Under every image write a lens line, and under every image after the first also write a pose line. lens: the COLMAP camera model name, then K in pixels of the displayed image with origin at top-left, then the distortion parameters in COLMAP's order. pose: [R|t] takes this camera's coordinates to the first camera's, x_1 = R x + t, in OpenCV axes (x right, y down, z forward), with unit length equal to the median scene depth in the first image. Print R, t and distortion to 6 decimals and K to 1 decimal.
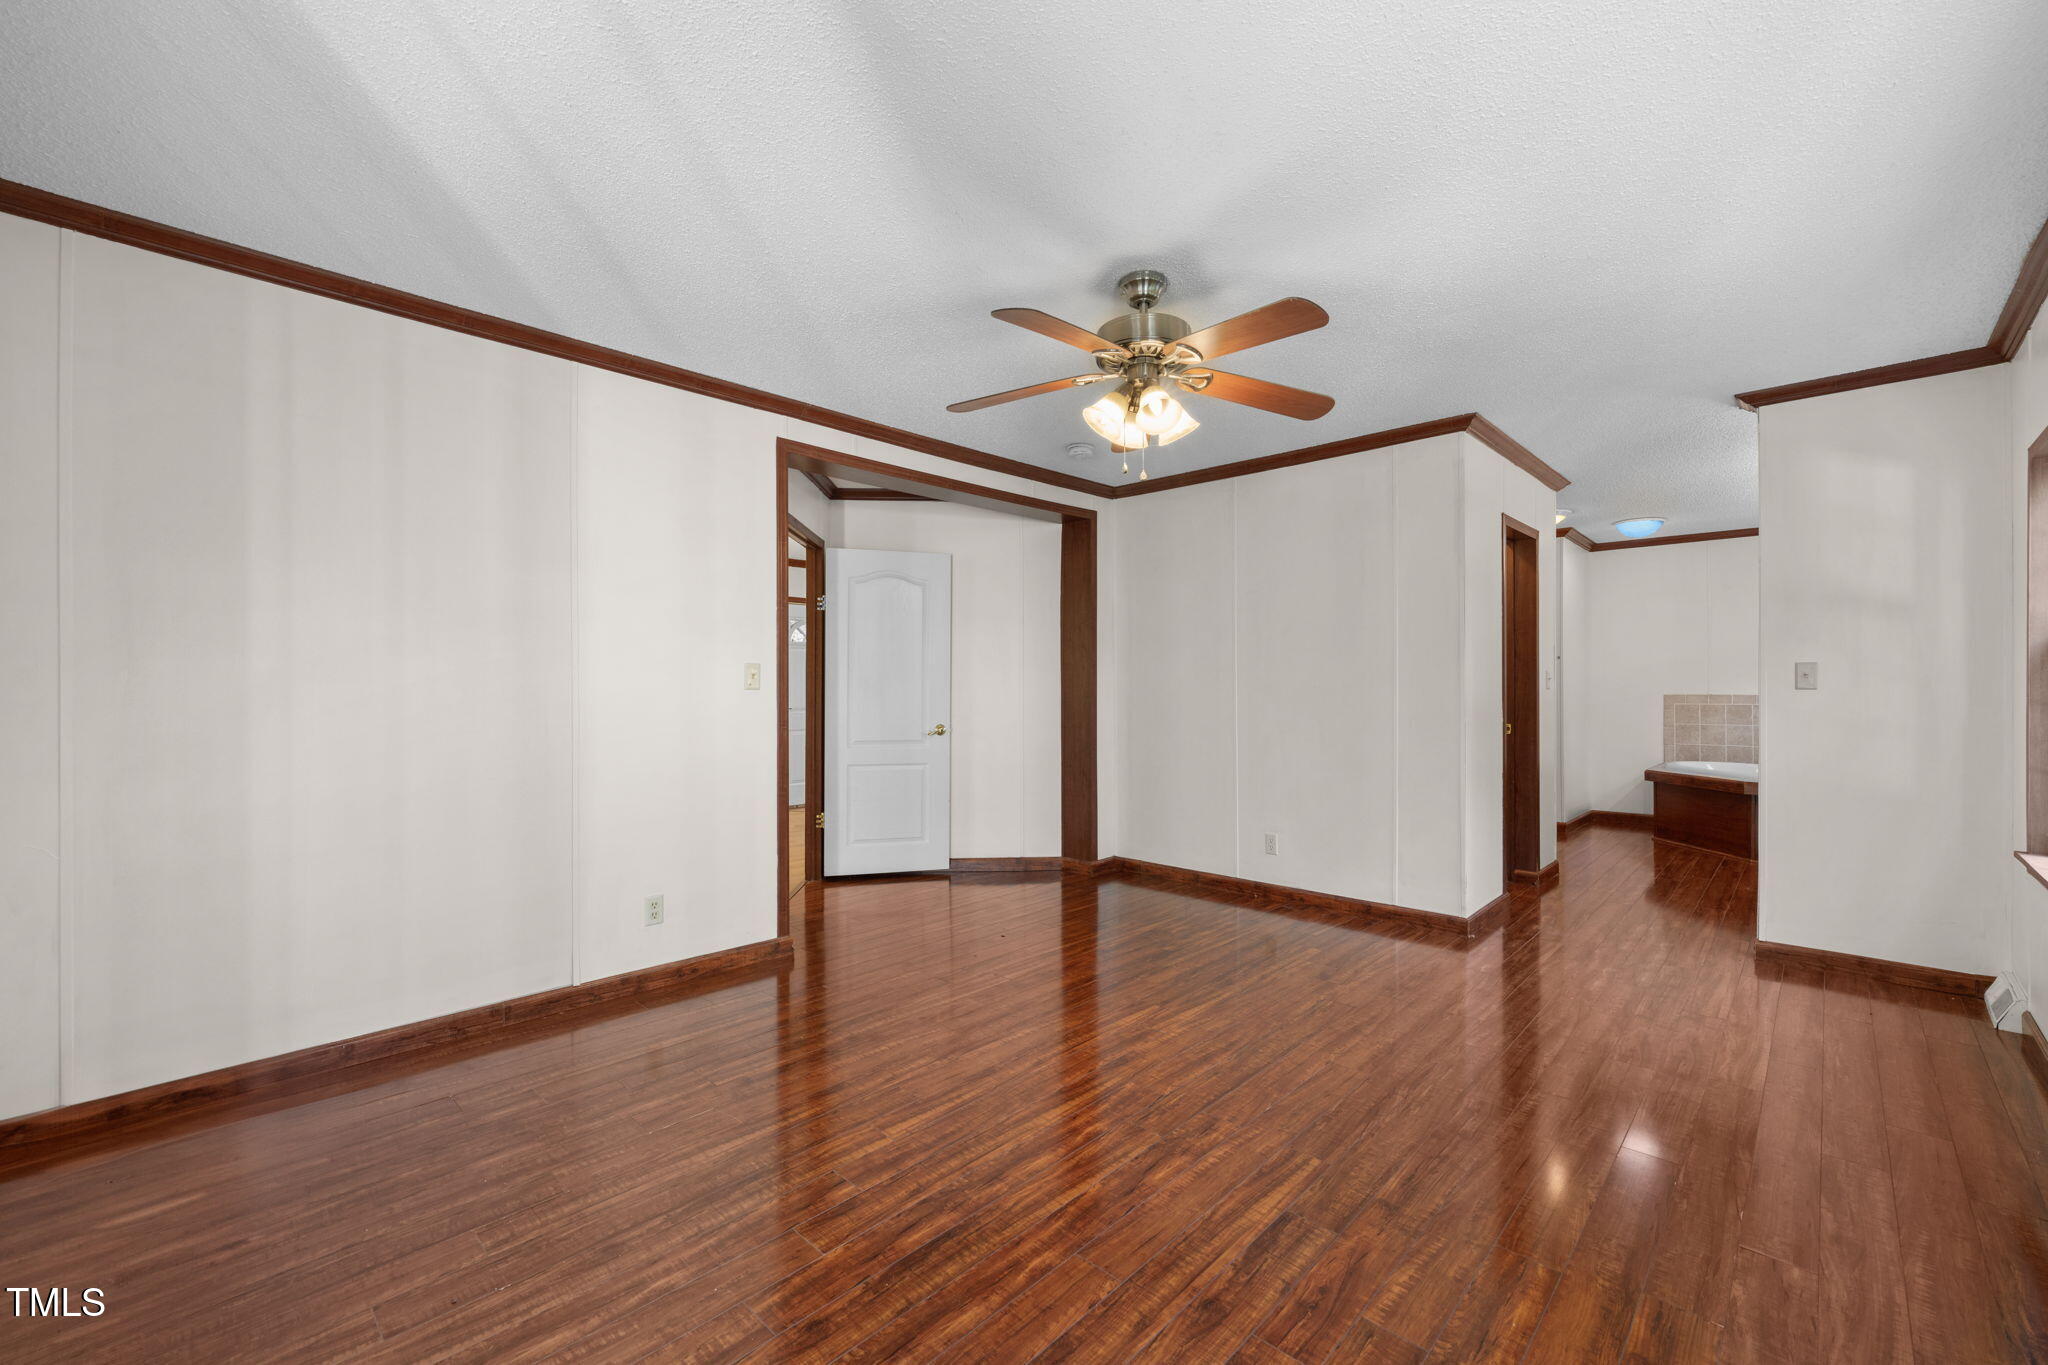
lens RADIAL K [[848.6, 0, 1031.7], [0, 848.6, 694.1], [0, 0, 1]] dist [-0.001339, -0.000189]
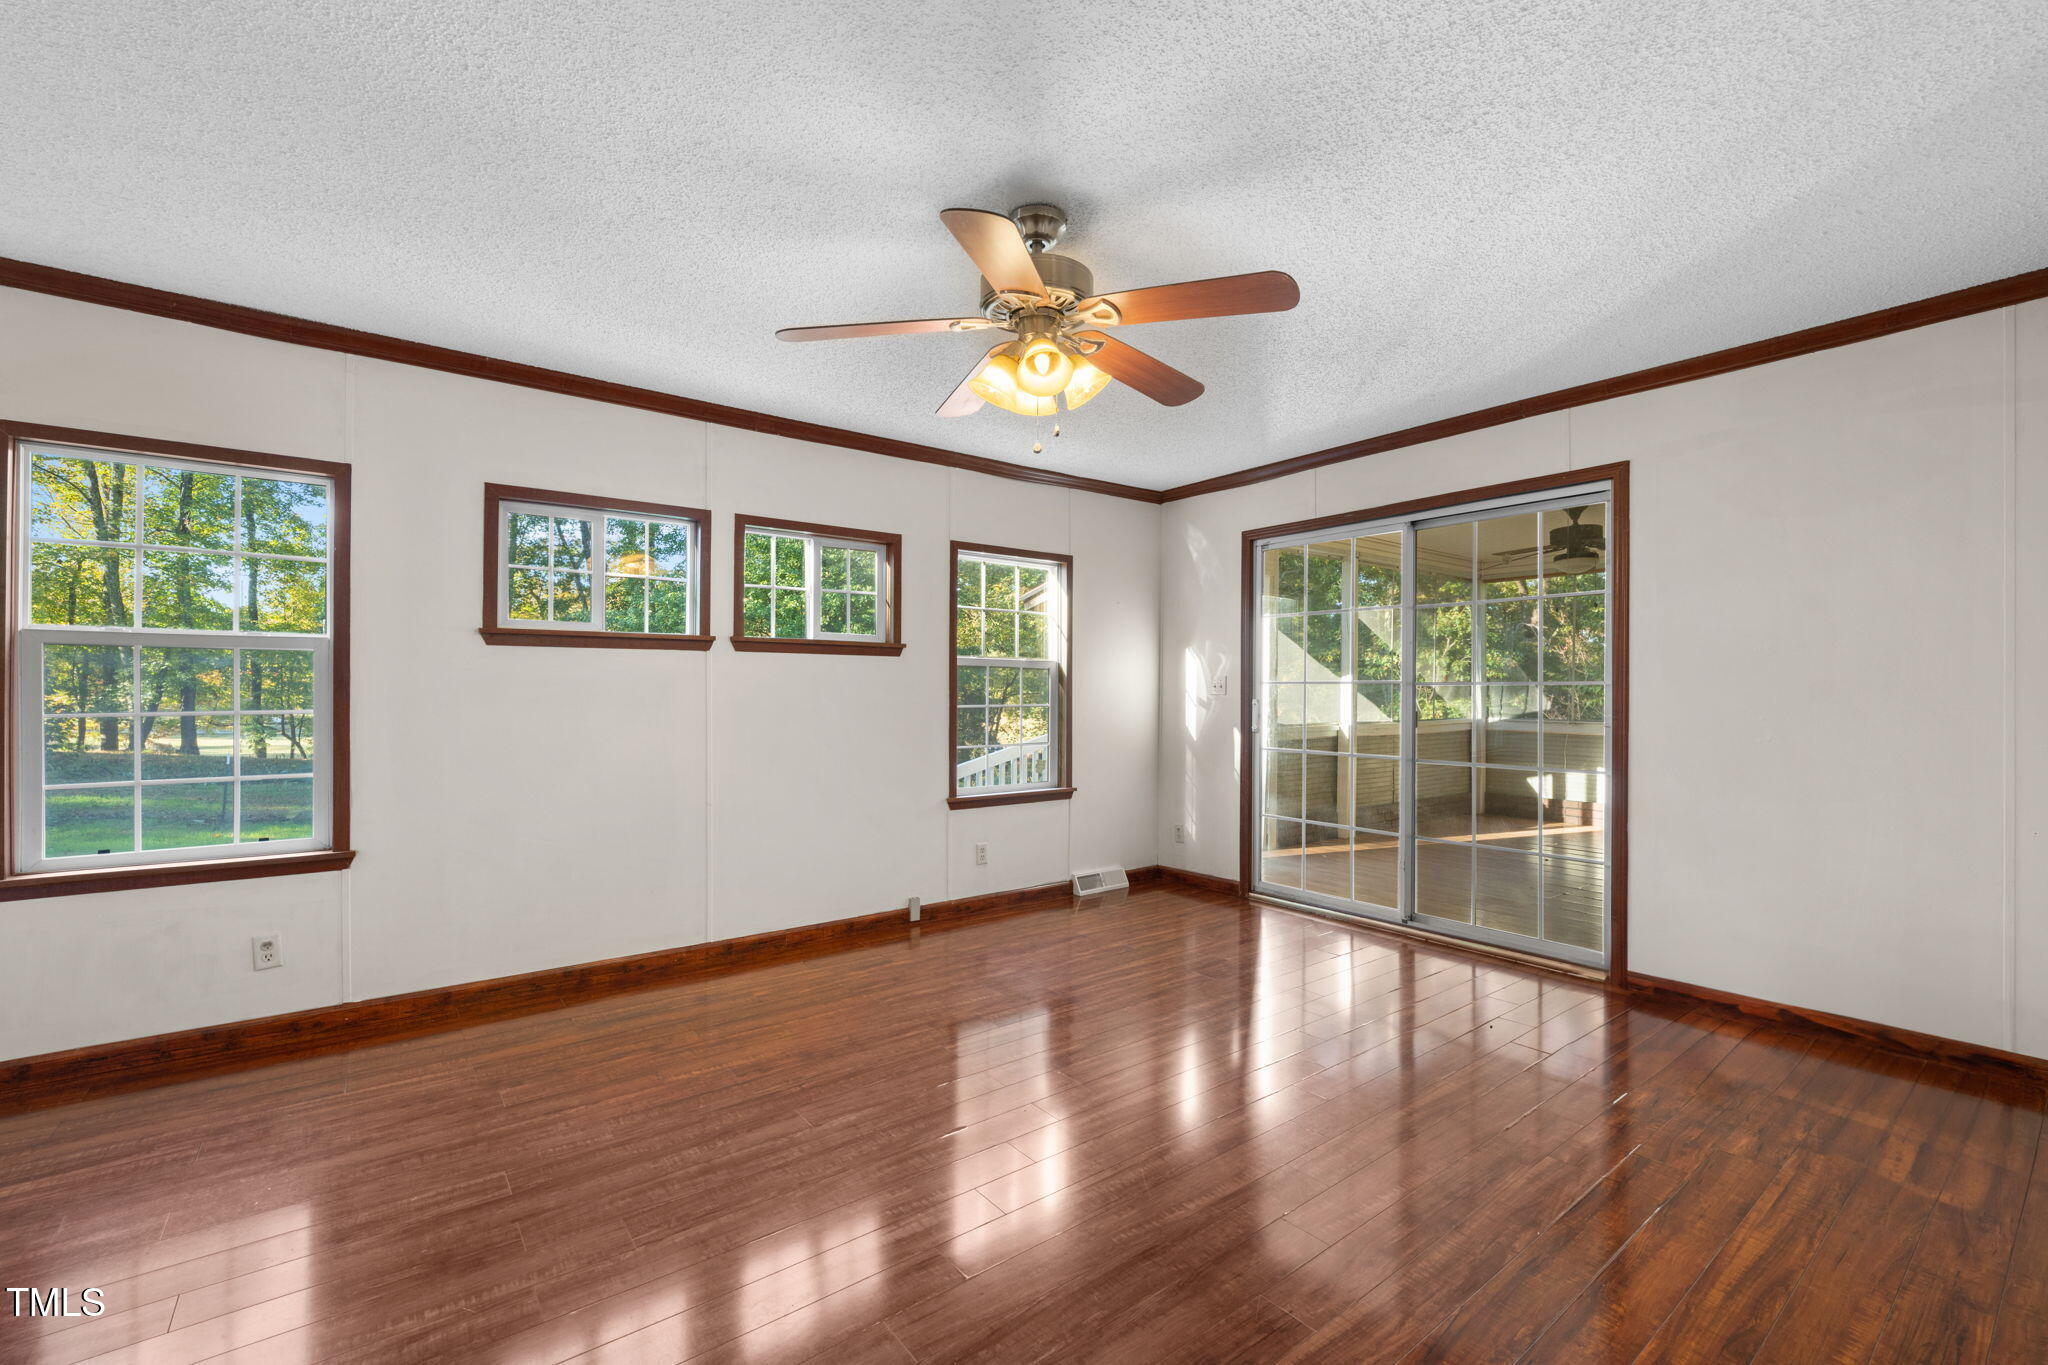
lens RADIAL K [[852.3, 0, 1024.0], [0, 852.3, 682.5], [0, 0, 1]] dist [0.000224, 0.000240]
pose [[-0.987968, -0.003687, 0.154614, 0.013712], [-0.004261, 0.999985, -0.003387, -0.009961], [-0.154600, -0.004005, -0.987969, 1.840292]]
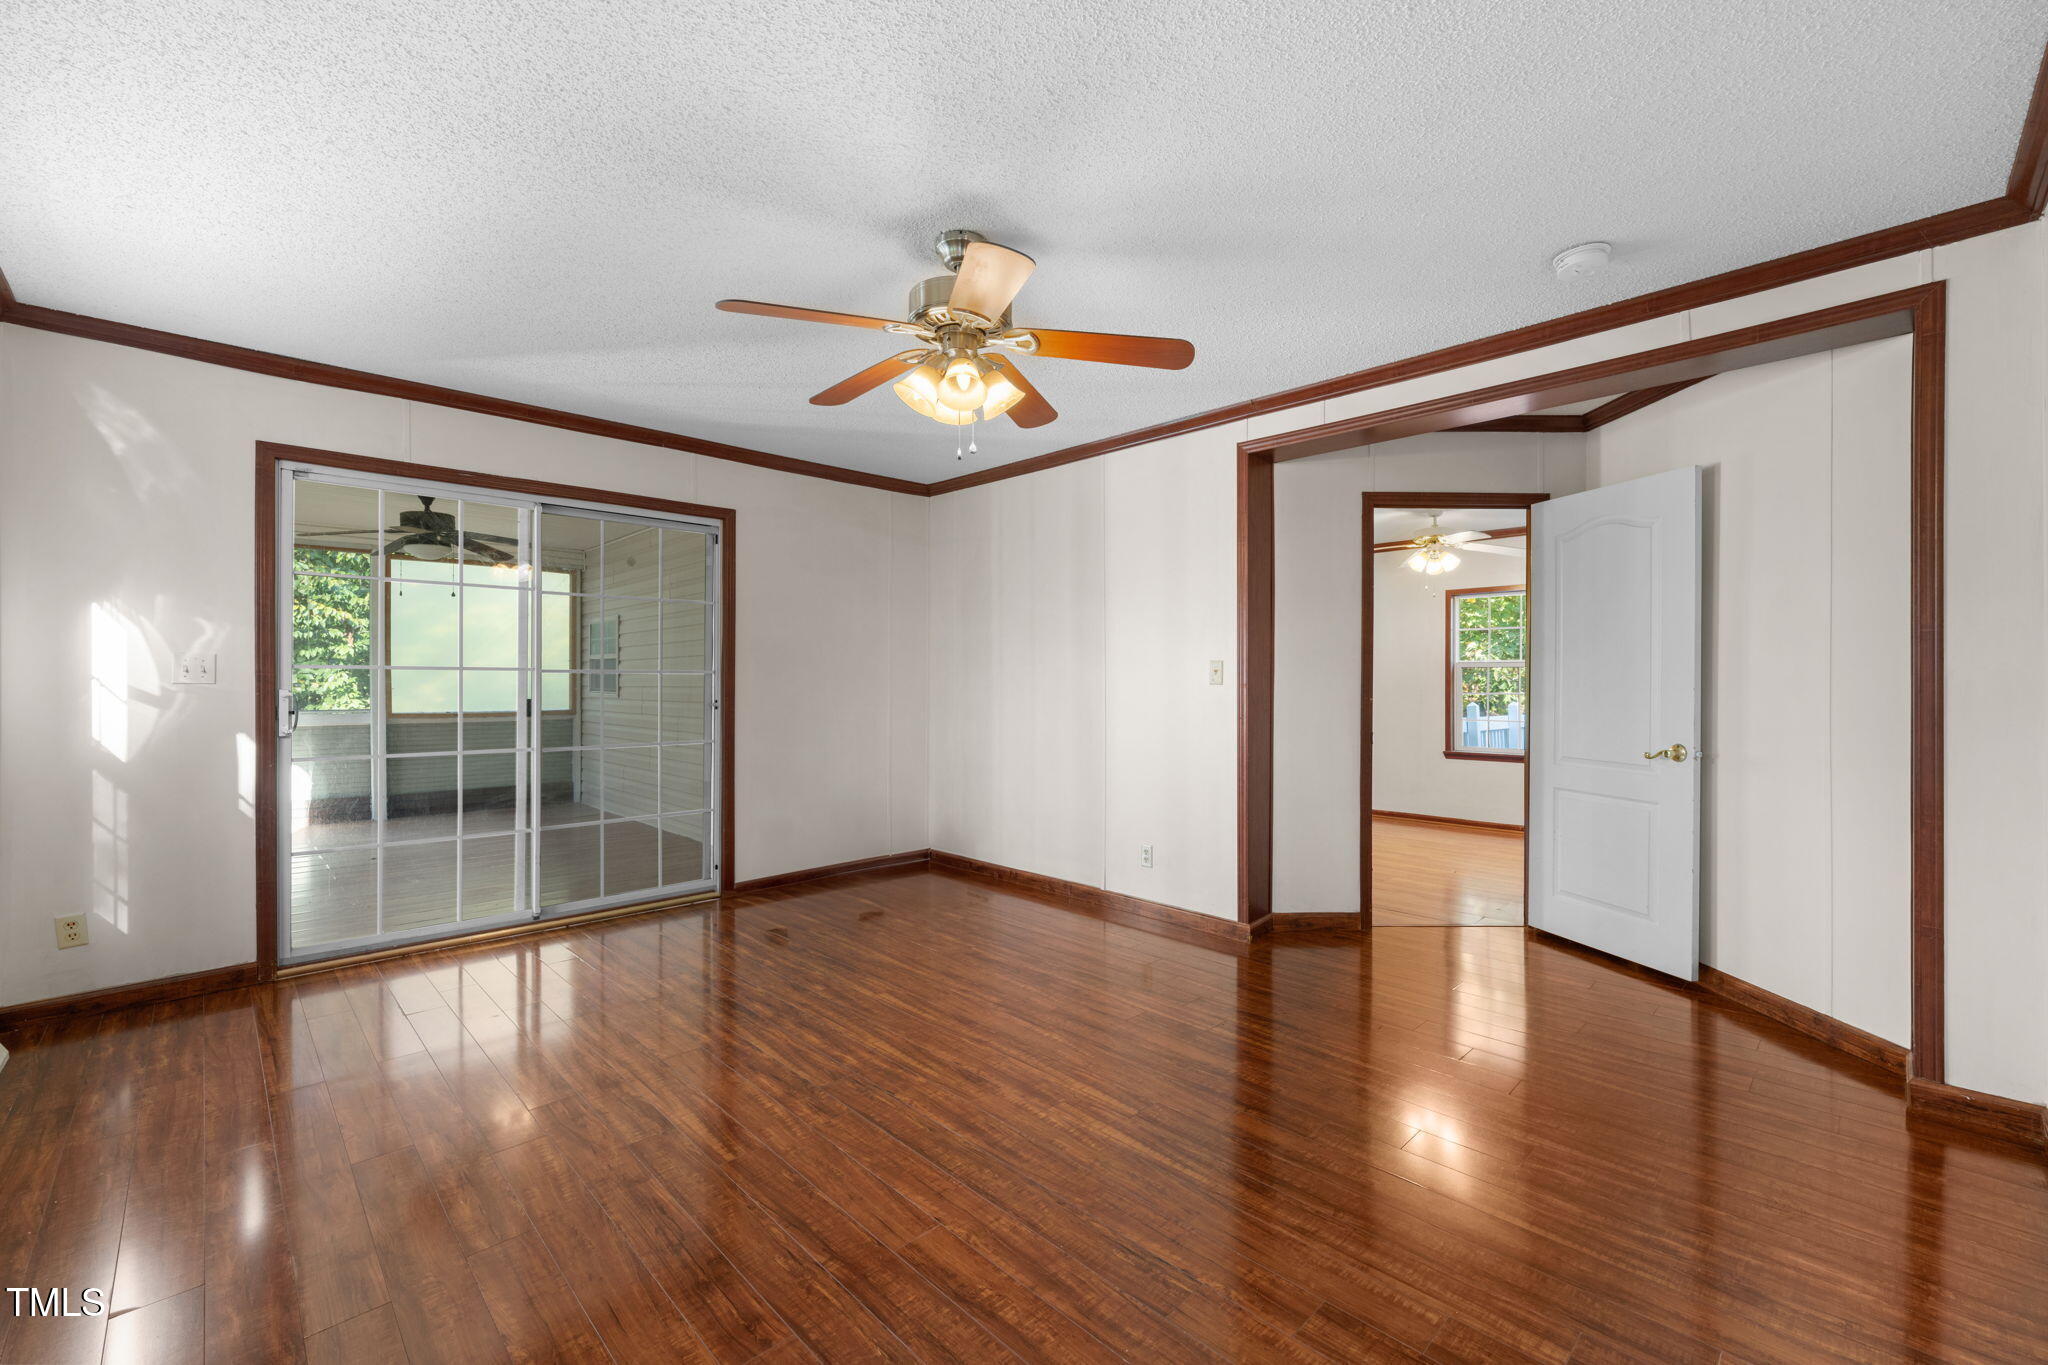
lens RADIAL K [[847.2, 0, 1051.0], [0, 847.2, 679.5], [0, 0, 1]] dist [0.001409, 0.000507]
pose [[-0.030095, -0.002945, -0.999543, 1.054064], [-0.011720, 0.999928, -0.002593, -0.007902], [0.999478, 0.011636, -0.030127, 1.120196]]
